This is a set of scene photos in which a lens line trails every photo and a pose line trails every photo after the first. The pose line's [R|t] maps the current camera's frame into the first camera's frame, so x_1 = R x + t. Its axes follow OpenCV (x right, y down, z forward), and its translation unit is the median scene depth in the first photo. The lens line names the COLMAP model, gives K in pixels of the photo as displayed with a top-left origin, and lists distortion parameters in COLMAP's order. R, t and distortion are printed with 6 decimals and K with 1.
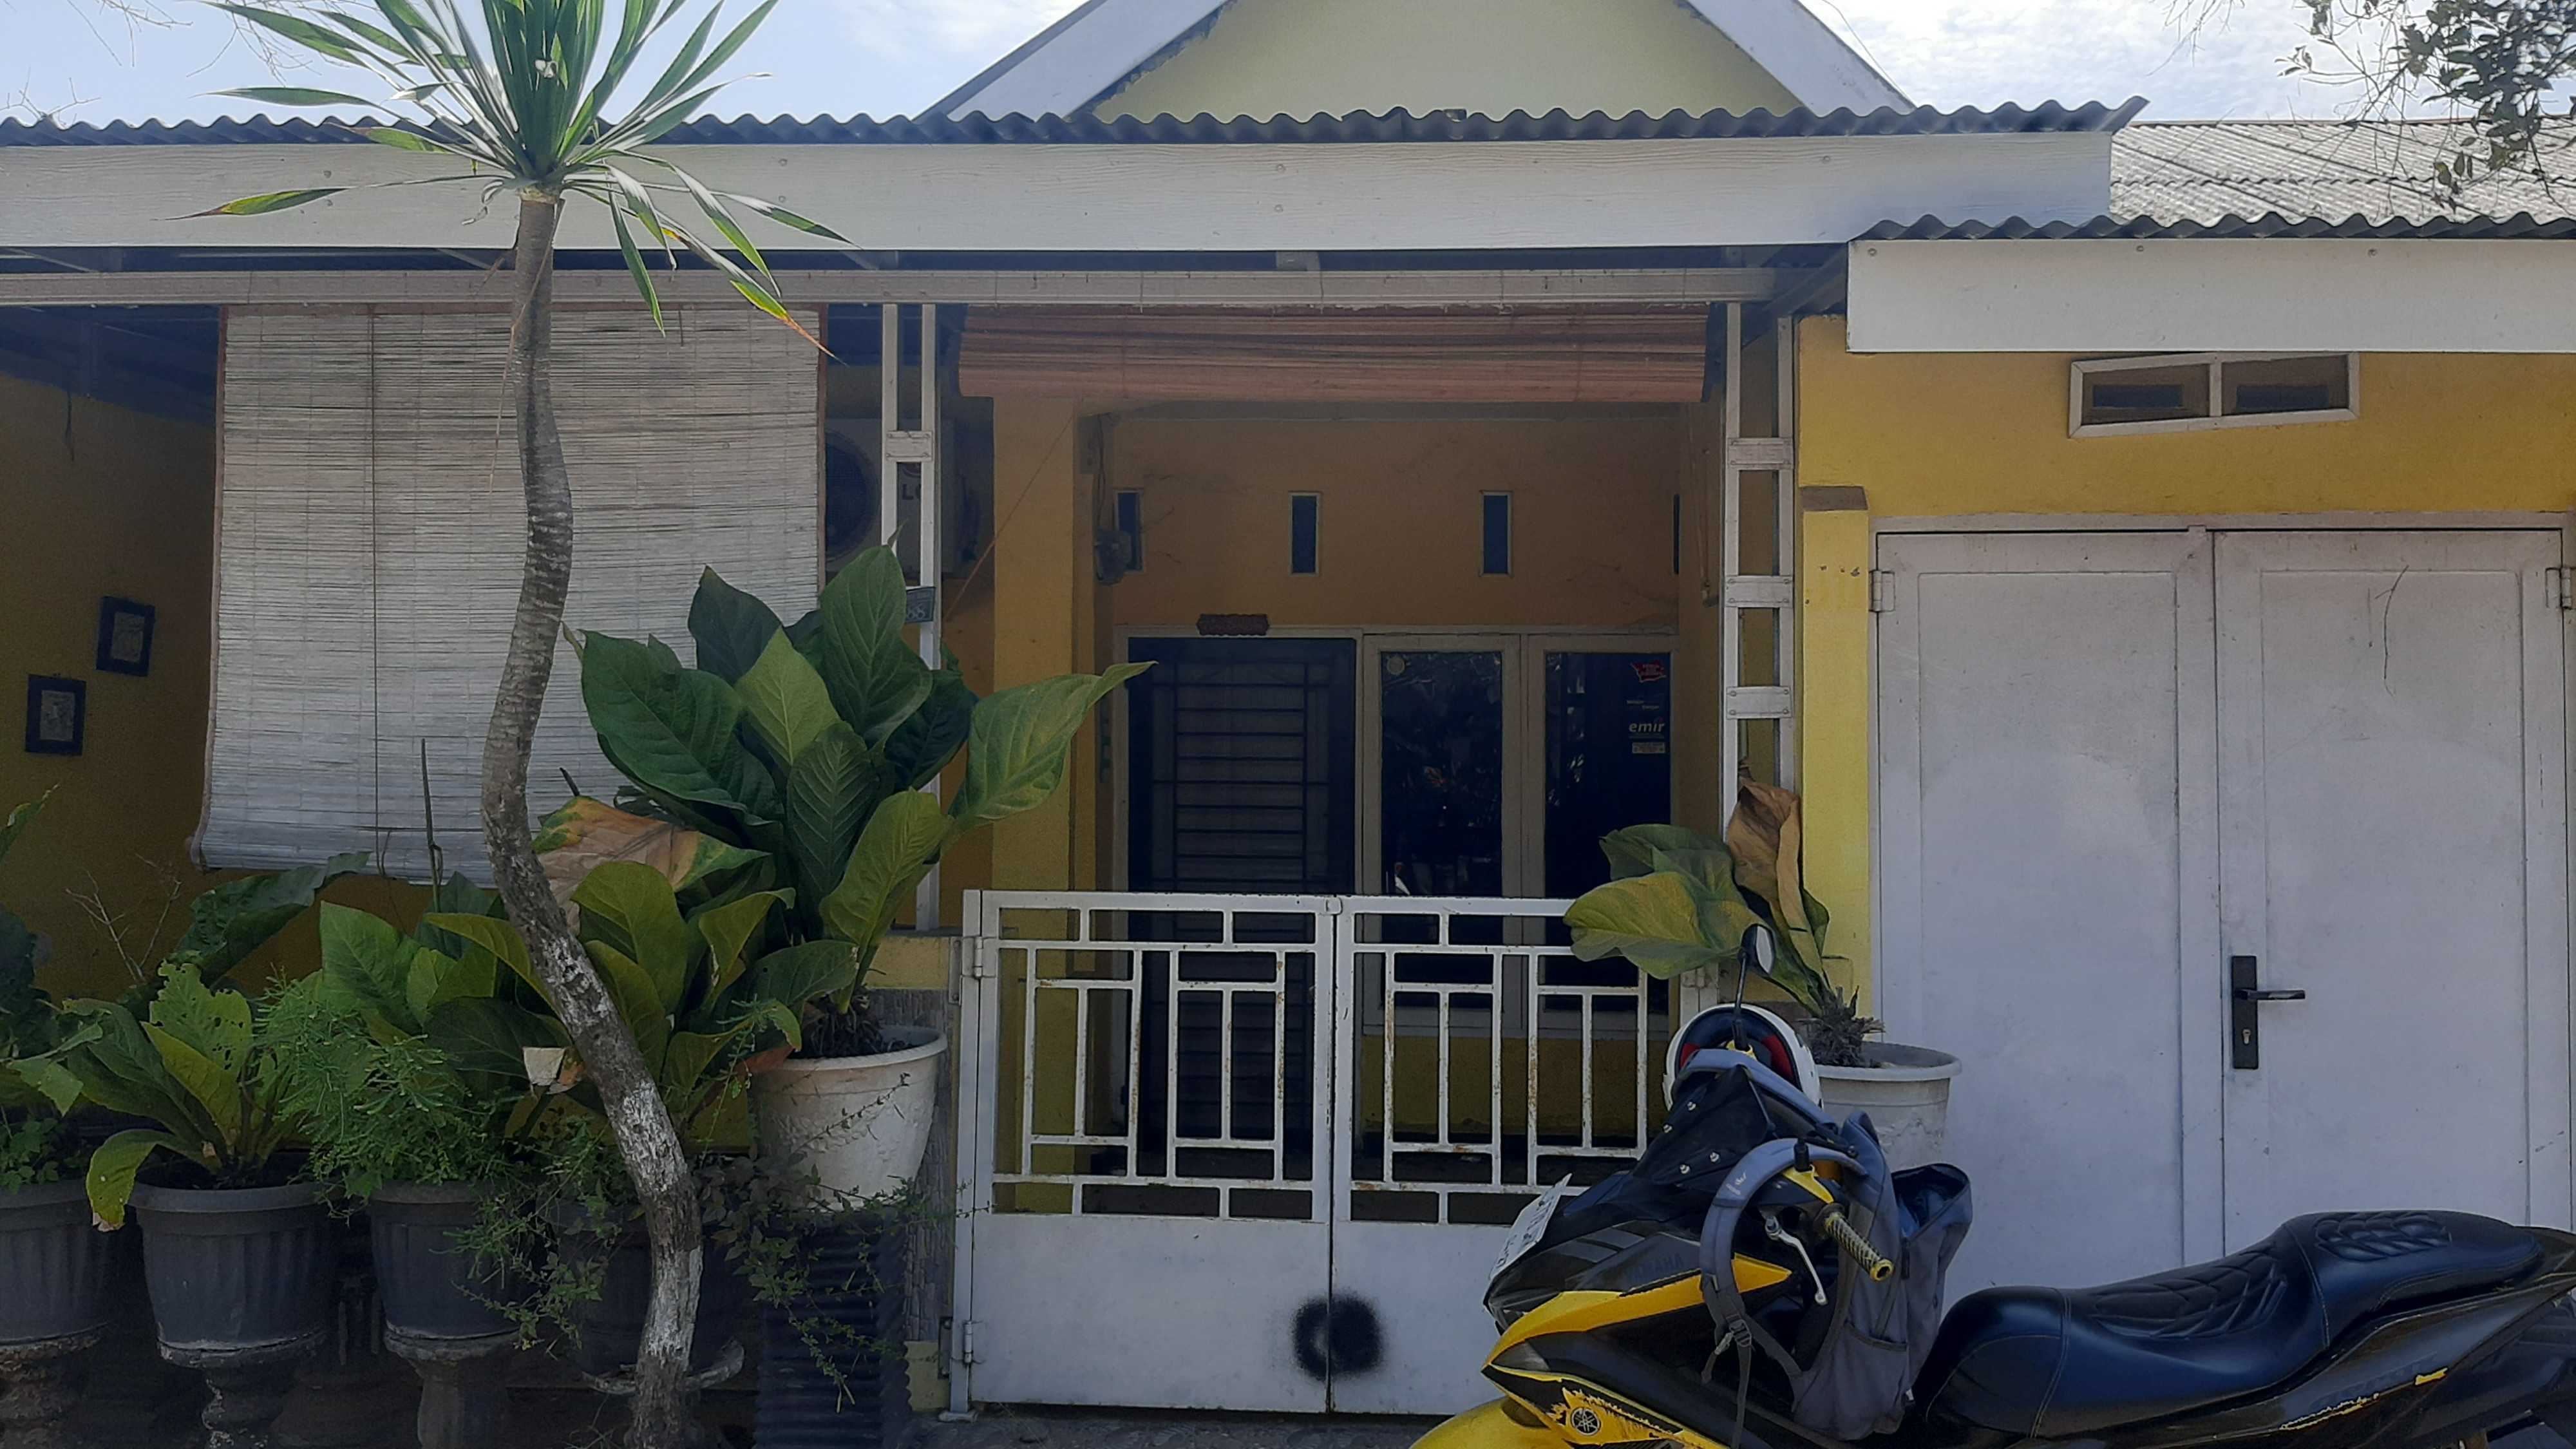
lens RADIAL K [[2066.9, 0, 1301.1], [0, 2066.9, 772.2], [0, 0, 1]] dist [0.043575, -0.114534]
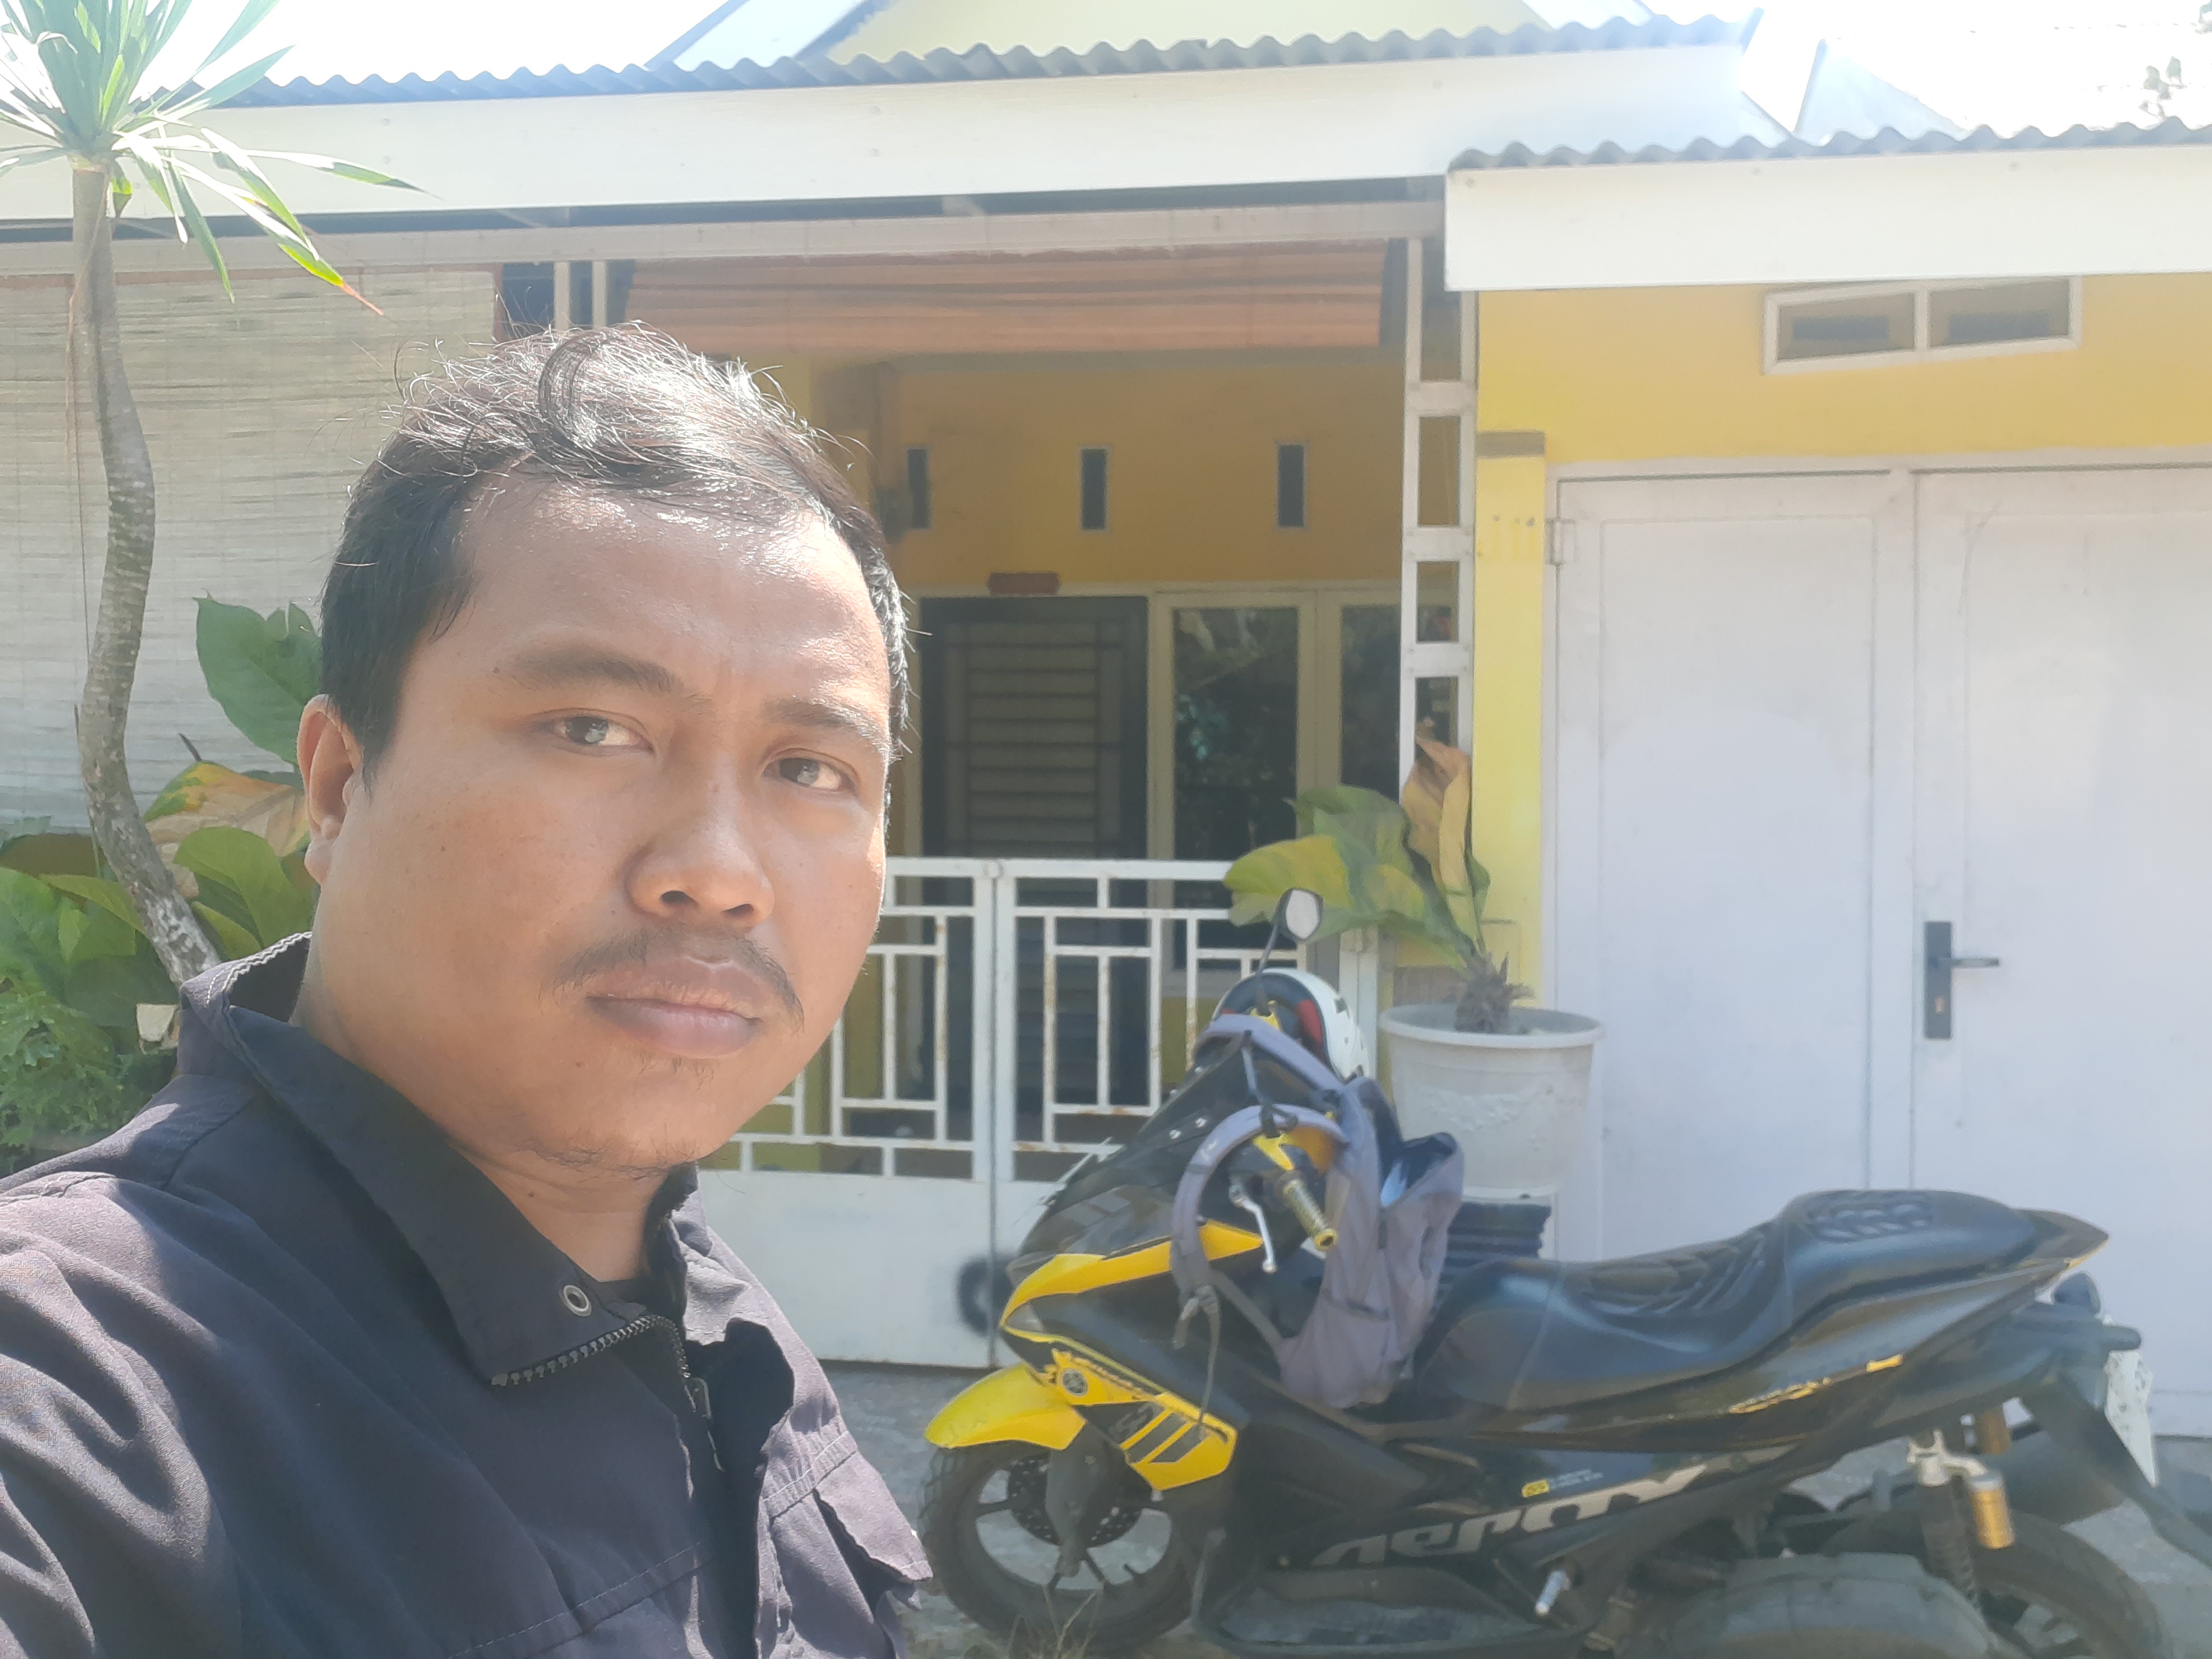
lens RADIAL K [[2087.1, 0, 1108.8], [0, 2087.1, 890.3], [0, 0, 1]] dist [0.003881, 0.000000]
pose [[0.995616, 0.002519, -0.093499, 0.164149], [0.004672, 0.997050, 0.076613, -0.001708], [0.093416, -0.076714, 0.992667, 0.009213]]
